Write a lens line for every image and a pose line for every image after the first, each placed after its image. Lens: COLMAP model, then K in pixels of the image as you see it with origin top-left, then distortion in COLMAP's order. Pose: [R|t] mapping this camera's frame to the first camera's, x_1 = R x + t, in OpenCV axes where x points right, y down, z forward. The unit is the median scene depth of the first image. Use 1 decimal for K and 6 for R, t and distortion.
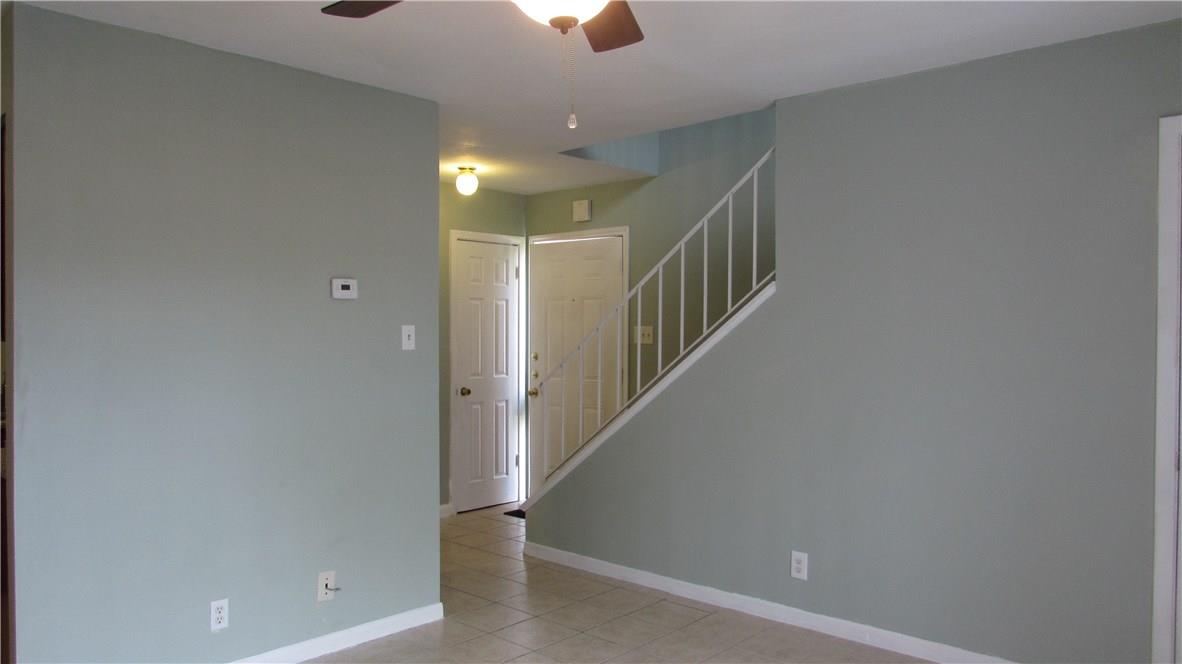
lens RADIAL K [[841.5, 0, 585.8], [0, 841.5, 337.4], [0, 0, 1]] dist [-0.027697, 0.005248]
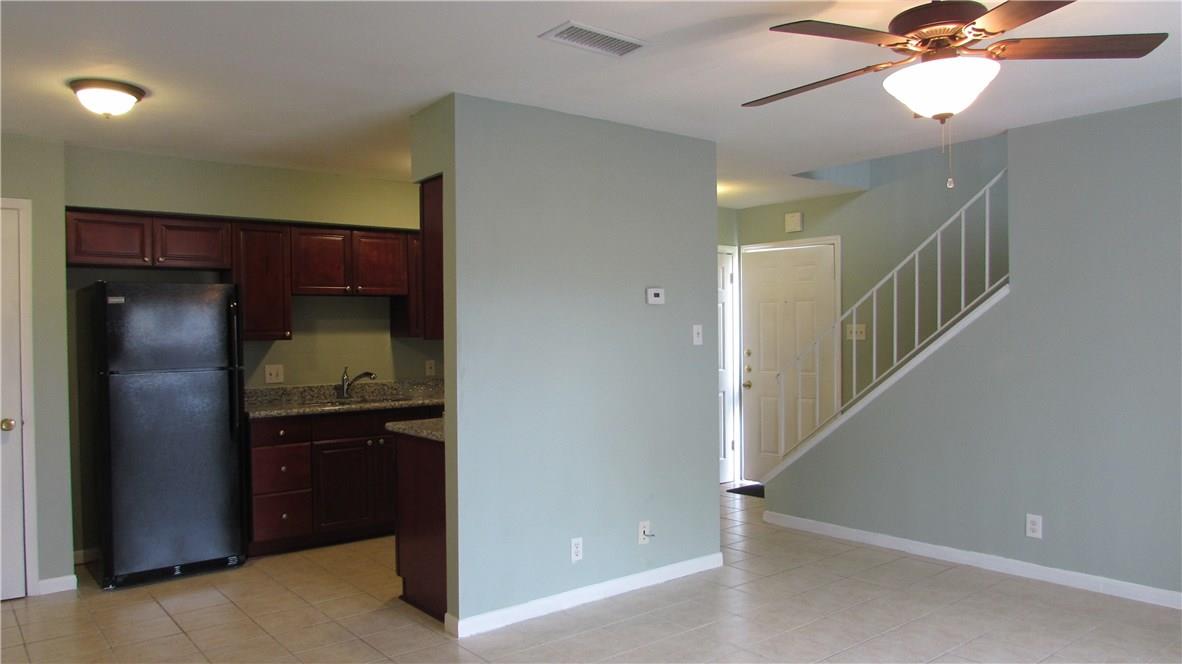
lens RADIAL K [[841.5, 0, 585.8], [0, 841.5, 337.4], [0, 0, 1]] dist [-0.027697, 0.005248]
pose [[0.989932, -0.009629, -0.141215, -0.144523], [0.009360, 0.999953, -0.002564, 0.003988], [0.141233, 0.001217, 0.989976, -0.176314]]
